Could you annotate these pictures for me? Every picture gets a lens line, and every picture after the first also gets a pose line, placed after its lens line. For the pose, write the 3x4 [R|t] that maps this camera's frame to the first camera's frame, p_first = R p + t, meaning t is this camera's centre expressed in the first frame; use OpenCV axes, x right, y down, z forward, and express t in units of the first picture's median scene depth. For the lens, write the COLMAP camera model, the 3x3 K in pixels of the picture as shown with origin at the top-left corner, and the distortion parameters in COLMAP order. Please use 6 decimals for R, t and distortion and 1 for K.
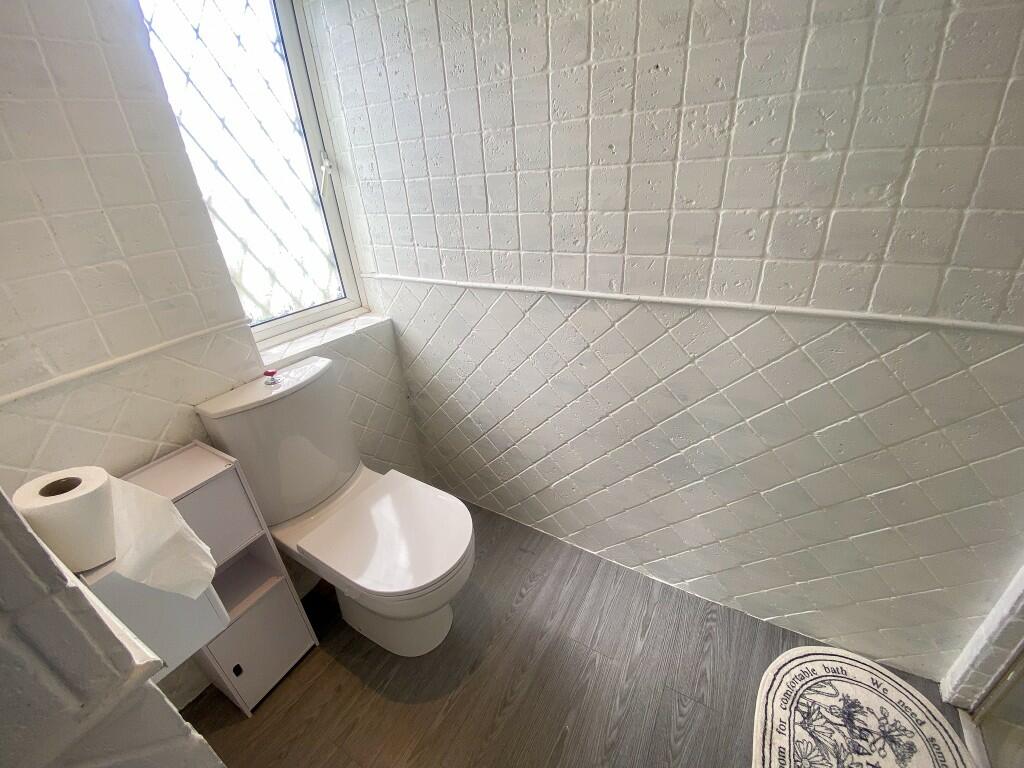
lens RADIAL K [[419.5, 0, 511.4], [0, 419.5, 380.2], [0, 0, 1]] dist [0.011977, -0.017188]
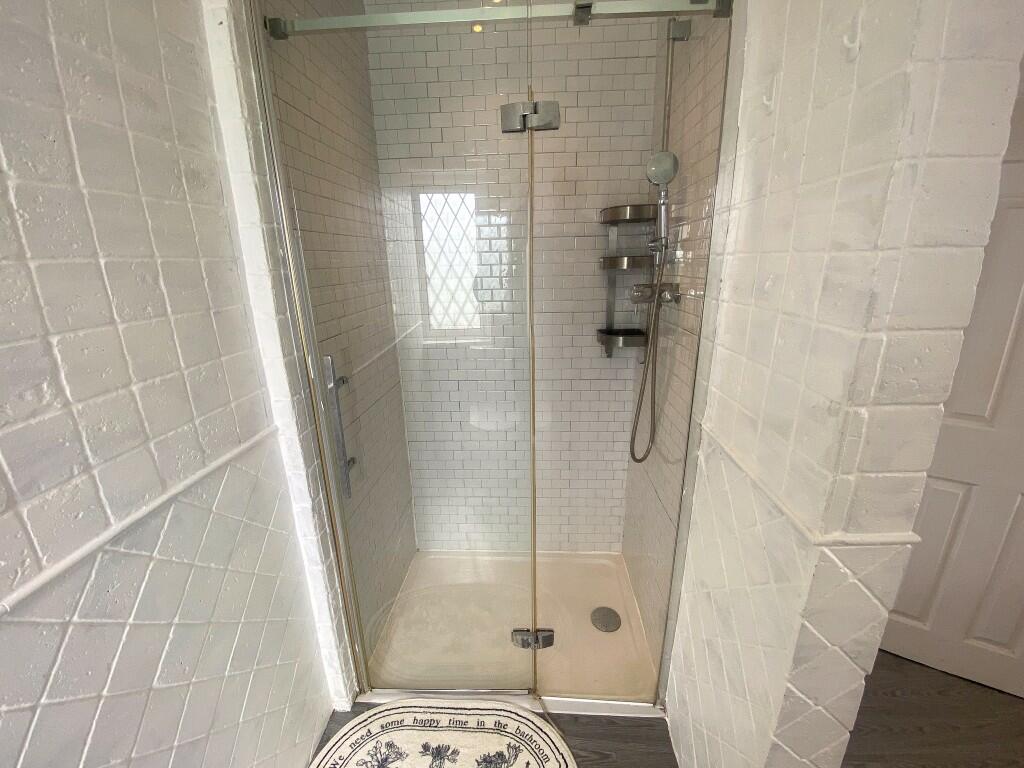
lens RADIAL K [[419.5, 0, 511.4], [0, 419.5, 380.2], [0, 0, 1]] dist [0.011977, -0.017188]
pose [[-0.450202, -0.185085, 0.873534, -0.091600], [0.428868, 0.813238, 0.393340, -0.362045], [-0.783192, 0.551713, -0.286744, 0.497854]]
